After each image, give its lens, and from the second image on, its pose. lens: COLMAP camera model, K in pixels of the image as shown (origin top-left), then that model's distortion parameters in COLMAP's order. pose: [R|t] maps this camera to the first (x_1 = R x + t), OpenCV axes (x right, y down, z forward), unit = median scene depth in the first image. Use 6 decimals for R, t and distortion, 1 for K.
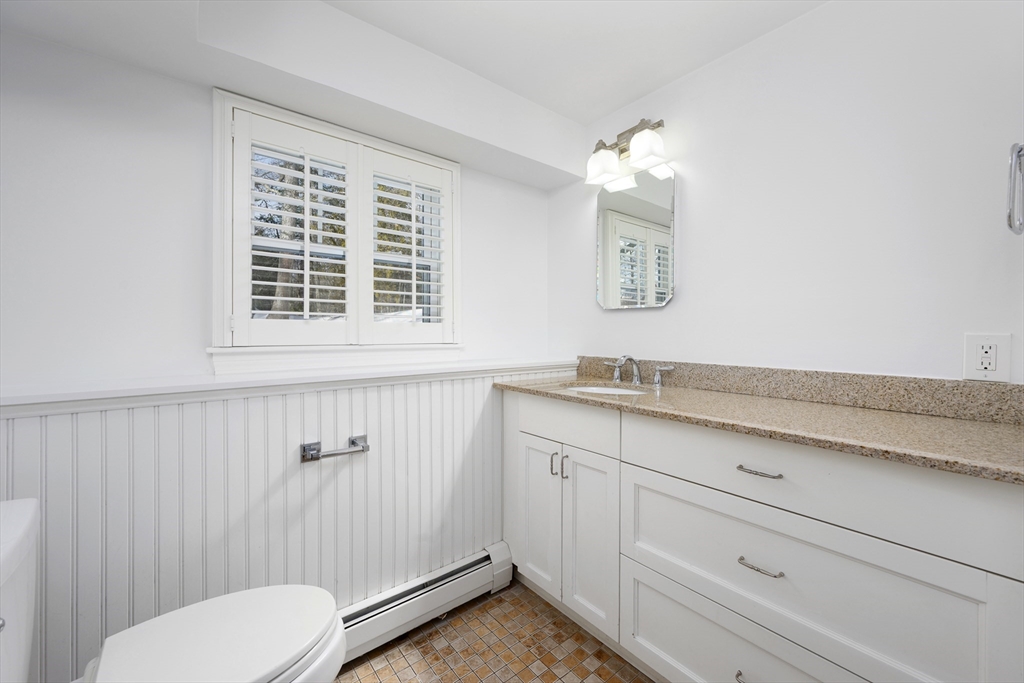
lens RADIAL K [[441.9, 0, 514.9], [0, 441.9, 339.7], [0, 0, 1]] dist [-0.000337, 0.000109]
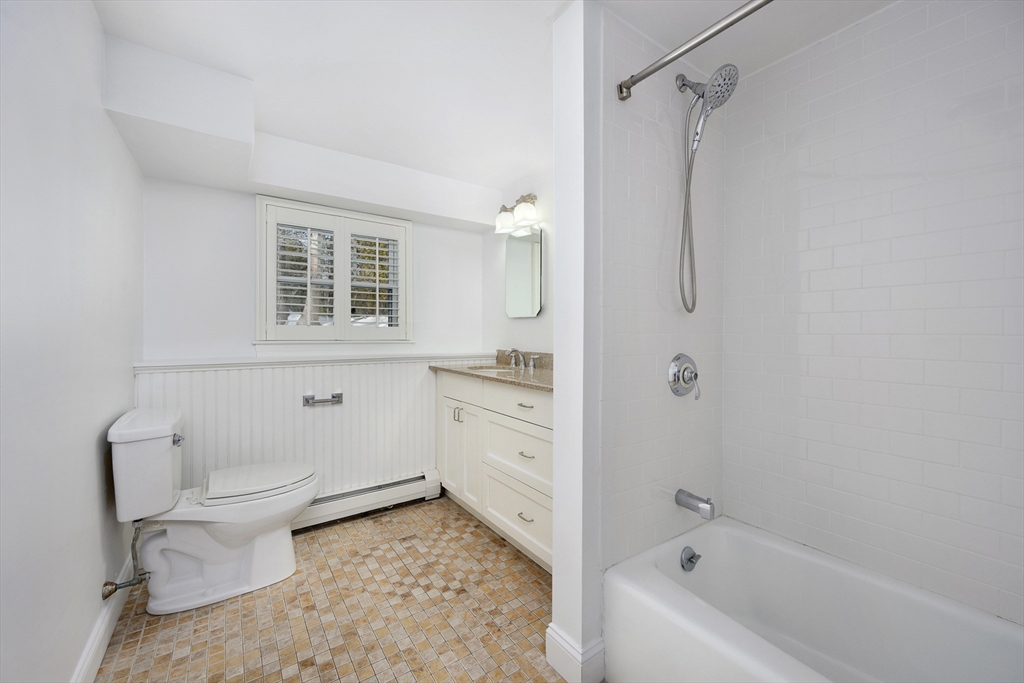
lens RADIAL K [[441.3, 0, 513.3], [0, 441.3, 343.4], [0, 0, 1]] dist [0.002795, 0.000394]
pose [[0.997841, 0.007836, -0.065211, 0.355177], [-0.007133, 0.999914, 0.011013, 0.001356], [0.065292, -0.010524, 0.997811, -0.536173]]
